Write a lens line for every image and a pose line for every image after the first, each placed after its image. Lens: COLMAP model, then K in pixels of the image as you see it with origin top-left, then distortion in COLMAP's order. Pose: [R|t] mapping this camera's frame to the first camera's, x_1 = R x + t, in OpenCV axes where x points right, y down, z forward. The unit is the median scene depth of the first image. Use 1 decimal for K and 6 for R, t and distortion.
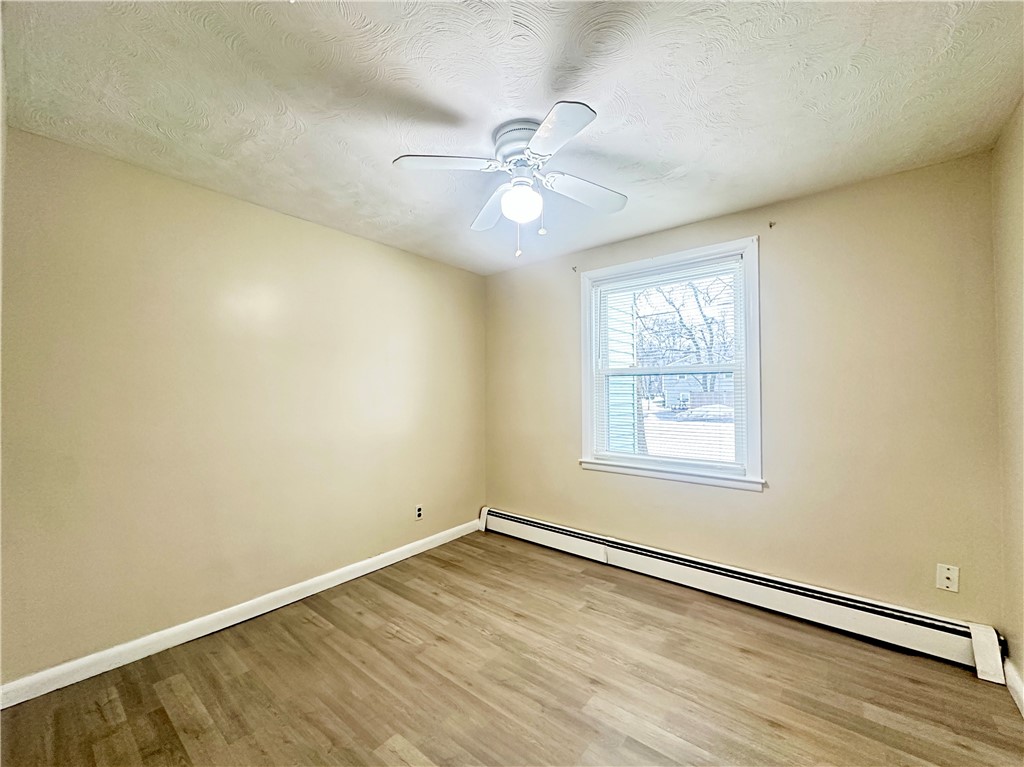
lens RADIAL K [[407.1, 0, 512.0], [0, 407.1, 383.5], [0, 0, 1]] dist [-0.002989, 0.000276]
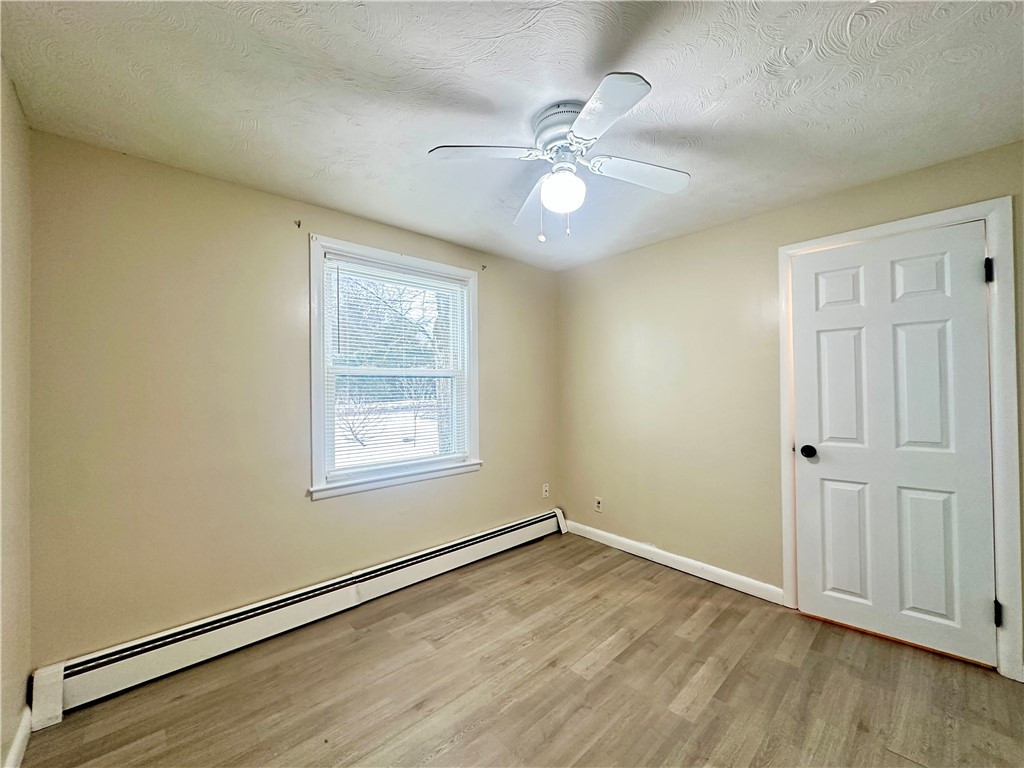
lens RADIAL K [[402.5, 0, 512.0], [0, 402.5, 384.0], [0, 0, 1]] dist [-0.002711, -0.000339]
pose [[0.145177, 0.014135, 0.989305, -0.780373], [-0.011912, 0.999850, -0.012538, 0.007001], [-0.989334, -0.009965, 0.145324, 0.856597]]
